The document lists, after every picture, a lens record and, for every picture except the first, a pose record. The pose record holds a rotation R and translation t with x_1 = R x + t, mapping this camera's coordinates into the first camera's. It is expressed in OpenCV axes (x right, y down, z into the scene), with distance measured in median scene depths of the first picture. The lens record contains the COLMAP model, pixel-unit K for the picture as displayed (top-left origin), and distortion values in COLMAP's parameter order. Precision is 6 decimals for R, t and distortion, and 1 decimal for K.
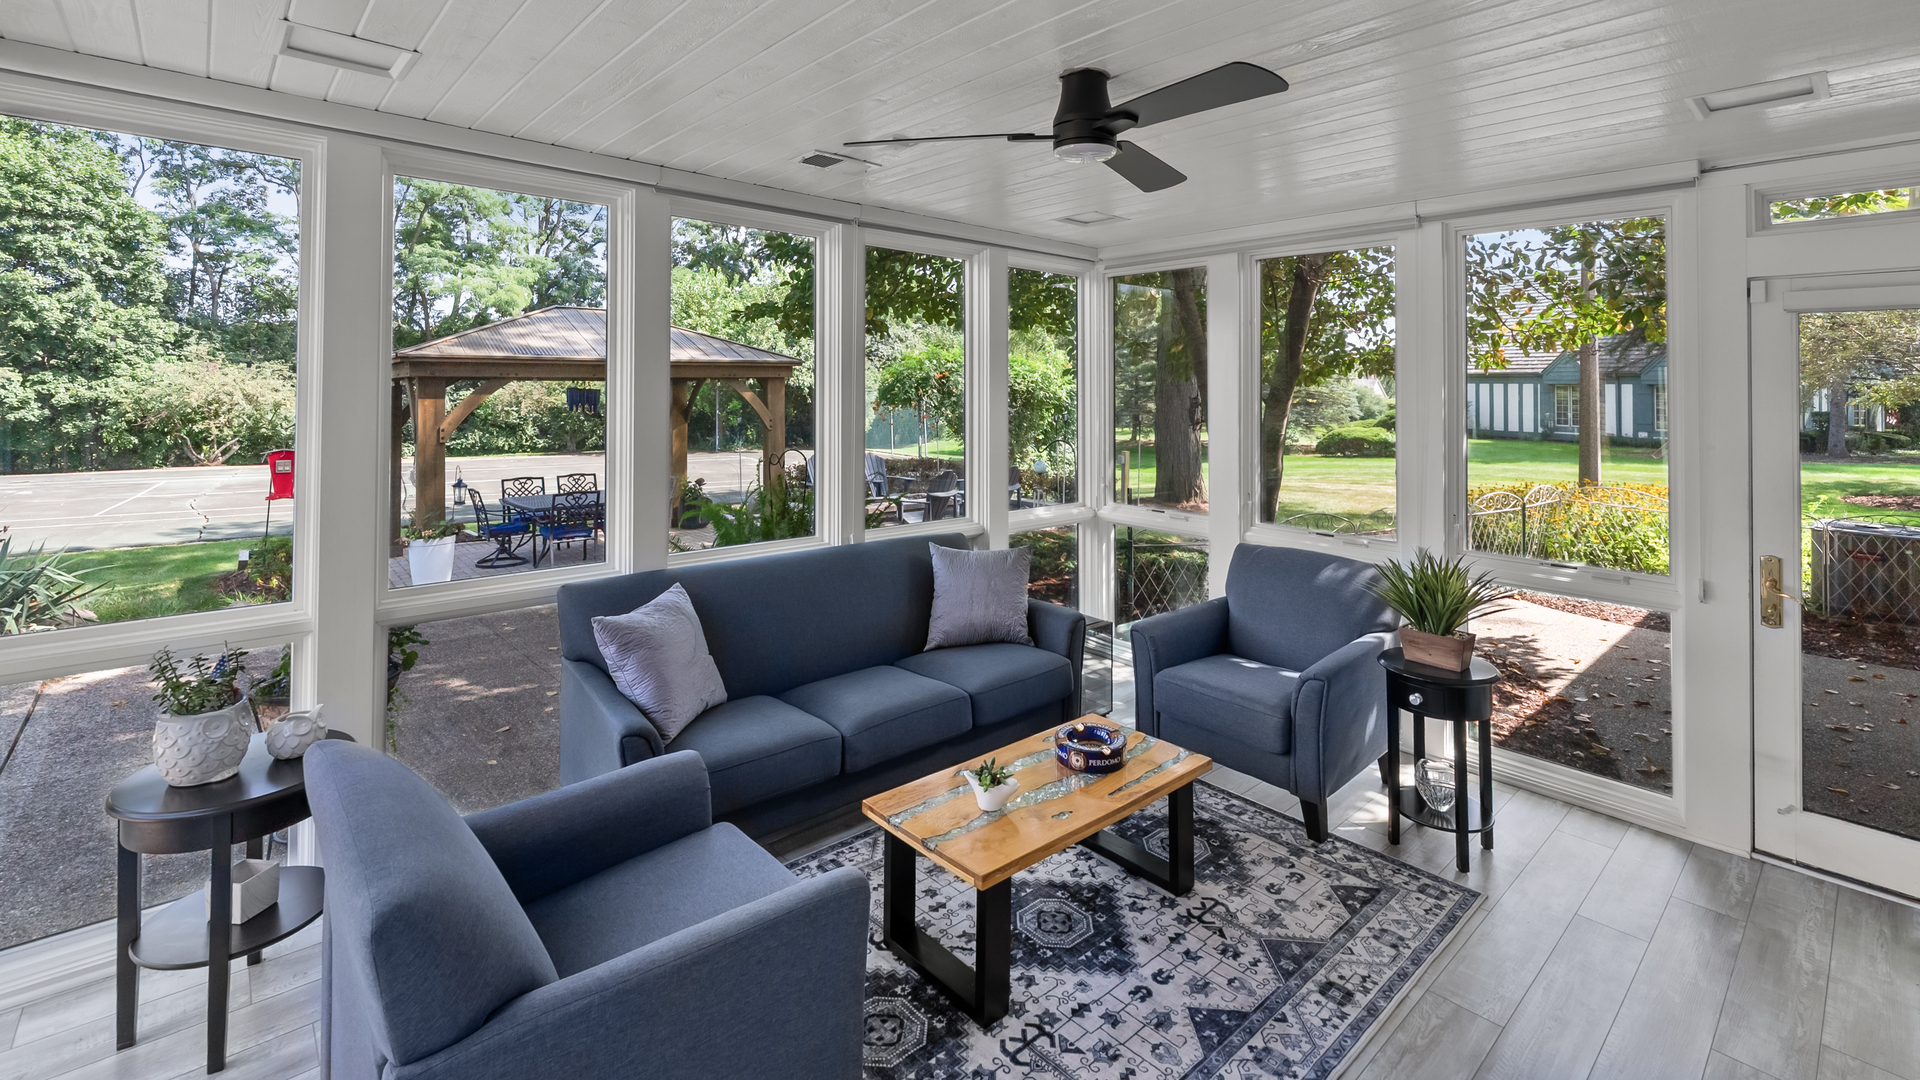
lens RADIAL K [[769.6, 0, 963.9], [0, 769.6, 552.7], [0, 0, 1]] dist [-0.000007, -0.000872]
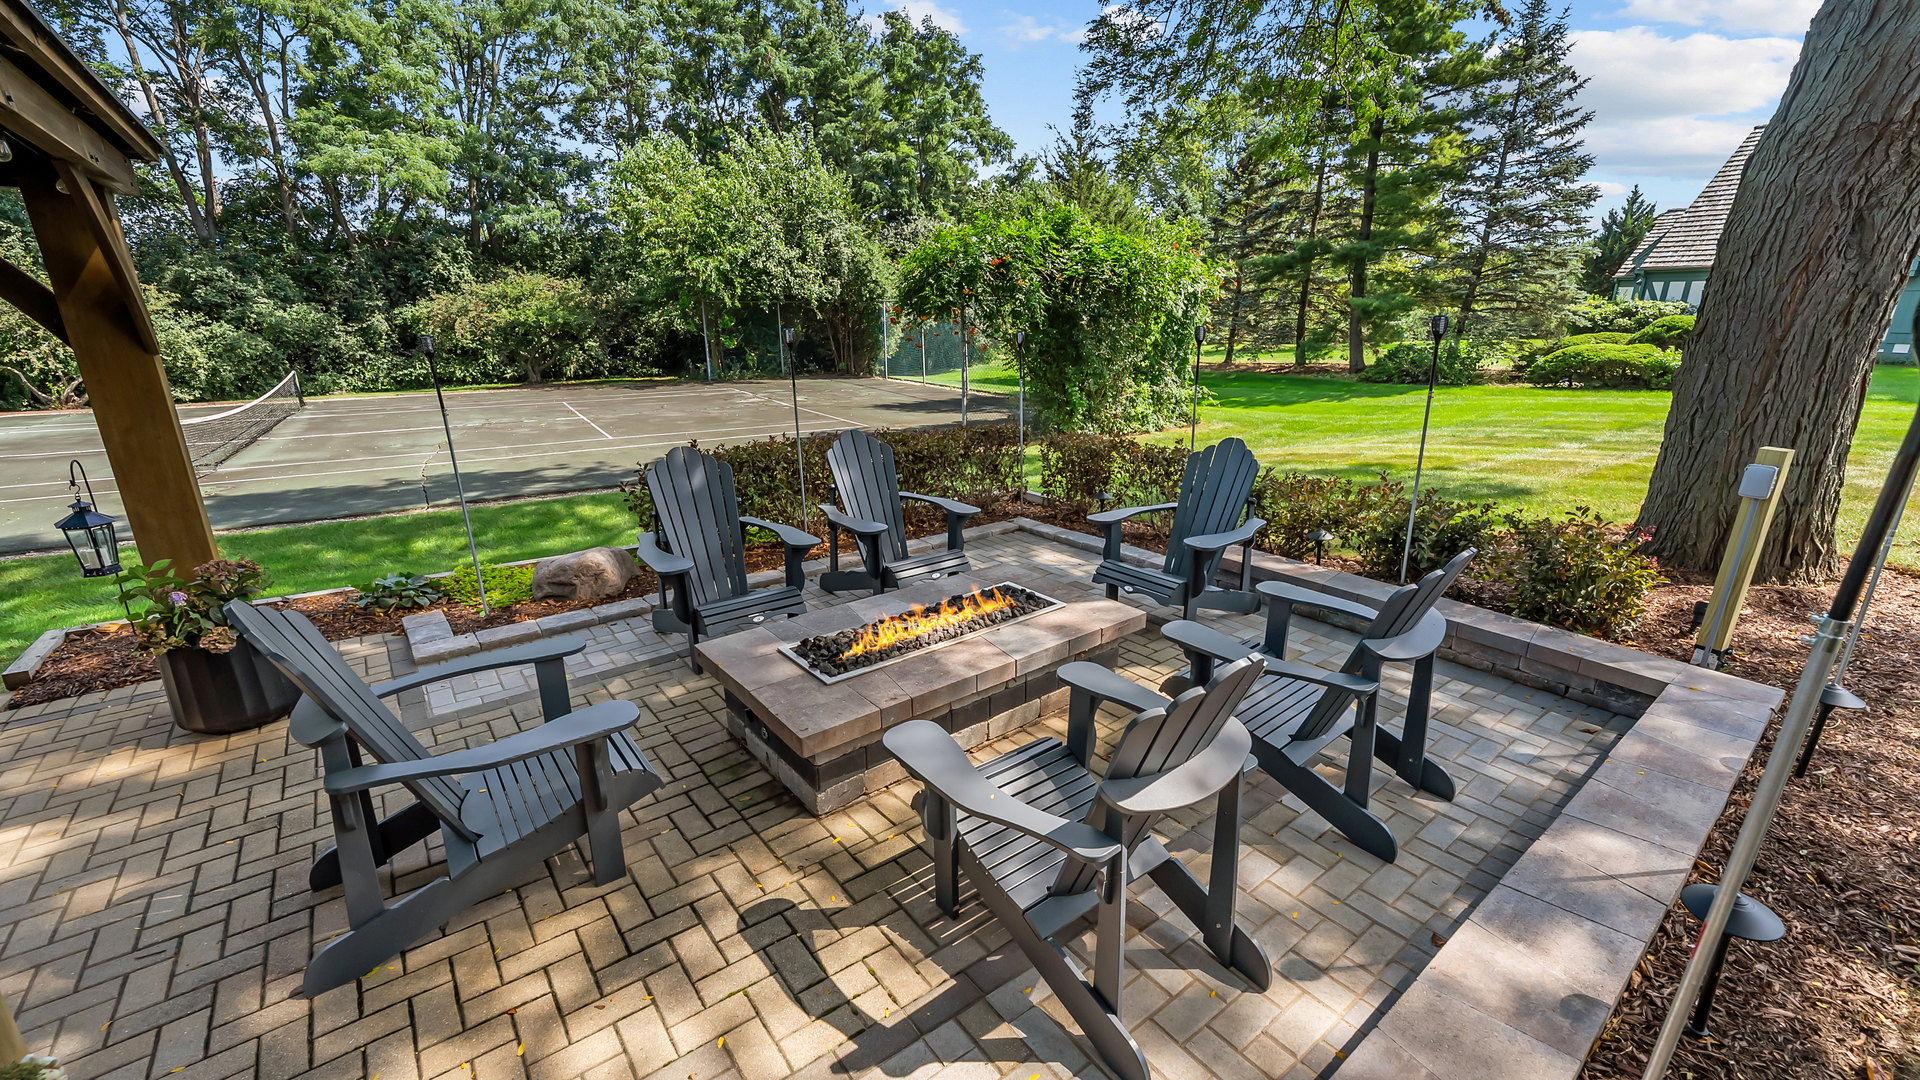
lens RADIAL K [[769.6, 0, 963.9], [0, 769.6, 552.7], [0, 0, 1]] dist [-0.000007, -0.000872]
pose [[0.998893, 0.003212, -0.046921, -0.021084], [0.001461, 0.995065, 0.099216, -0.045659], [0.047008, -0.099175, 0.993959, 0.267540]]
